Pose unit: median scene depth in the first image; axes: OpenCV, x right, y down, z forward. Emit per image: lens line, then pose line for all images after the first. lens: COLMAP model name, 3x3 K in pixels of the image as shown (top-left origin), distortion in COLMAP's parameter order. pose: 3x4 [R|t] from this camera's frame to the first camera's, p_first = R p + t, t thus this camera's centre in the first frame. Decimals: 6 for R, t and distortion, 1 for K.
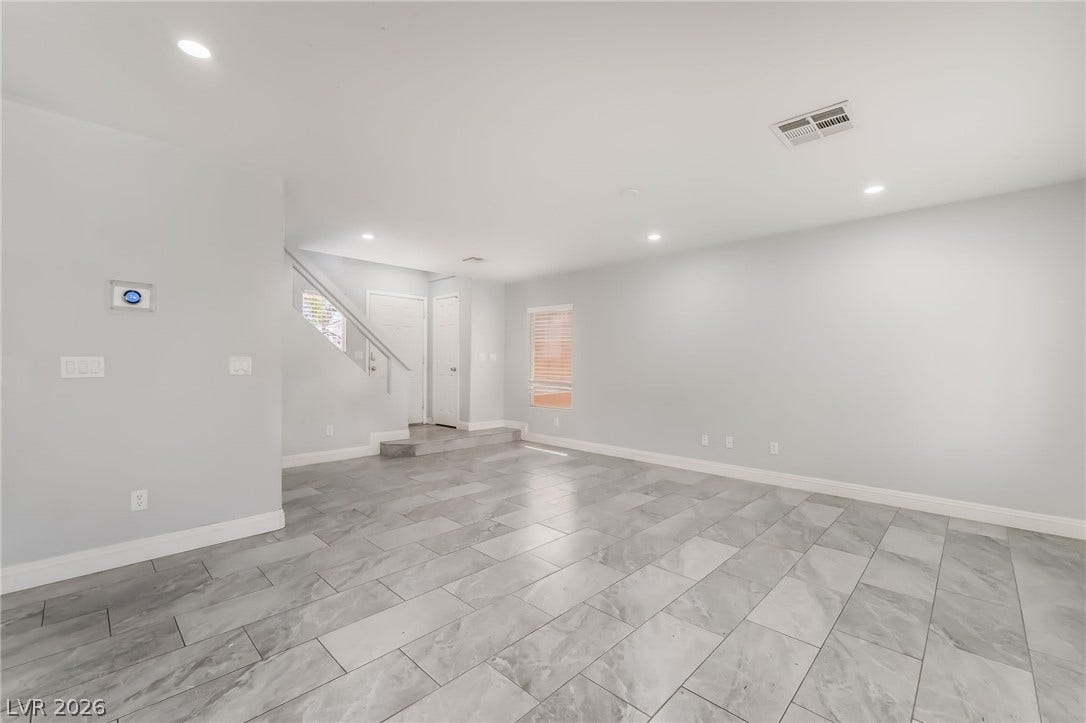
lens RADIAL K [[464.0, 0, 545.0], [0, 464.0, 367.2], [0, 0, 1]] dist [-0.002604, -0.000177]
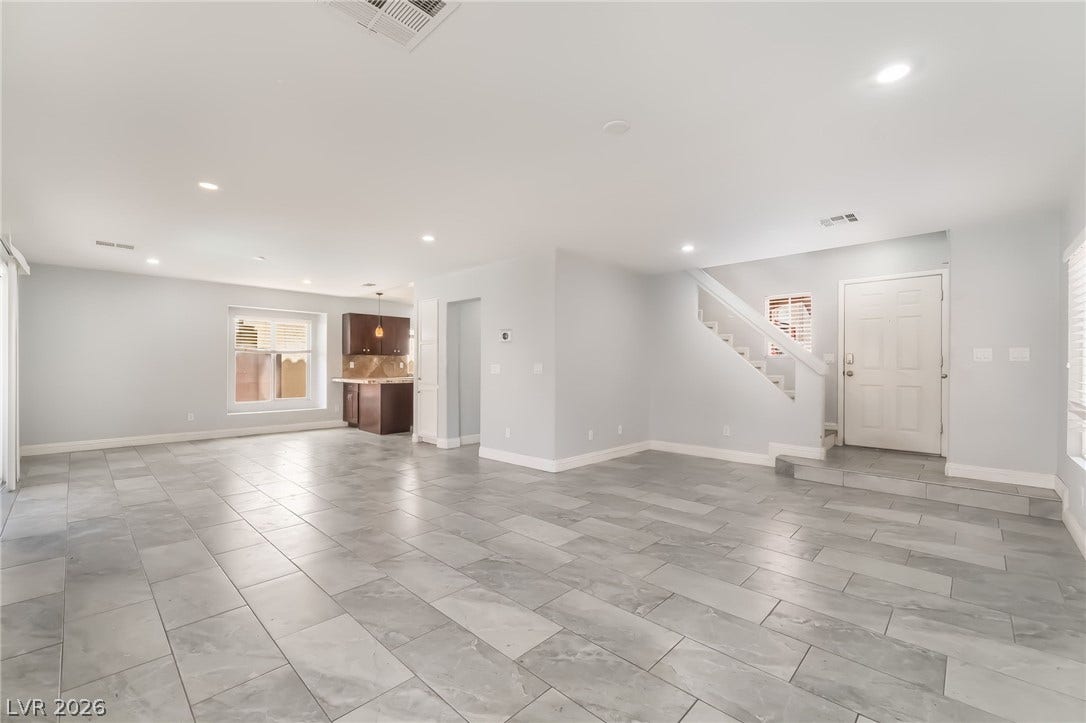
lens RADIAL K [[449.0, 0, 532.8], [0, 449.0, 366.8], [0, 0, 1]] dist [-0.004016, -0.000239]
pose [[-0.024681, -0.006999, -0.999671, 0.824886], [-0.008990, 0.999937, -0.006779, 0.000587], [0.999655, 0.008820, -0.024742, 0.832767]]
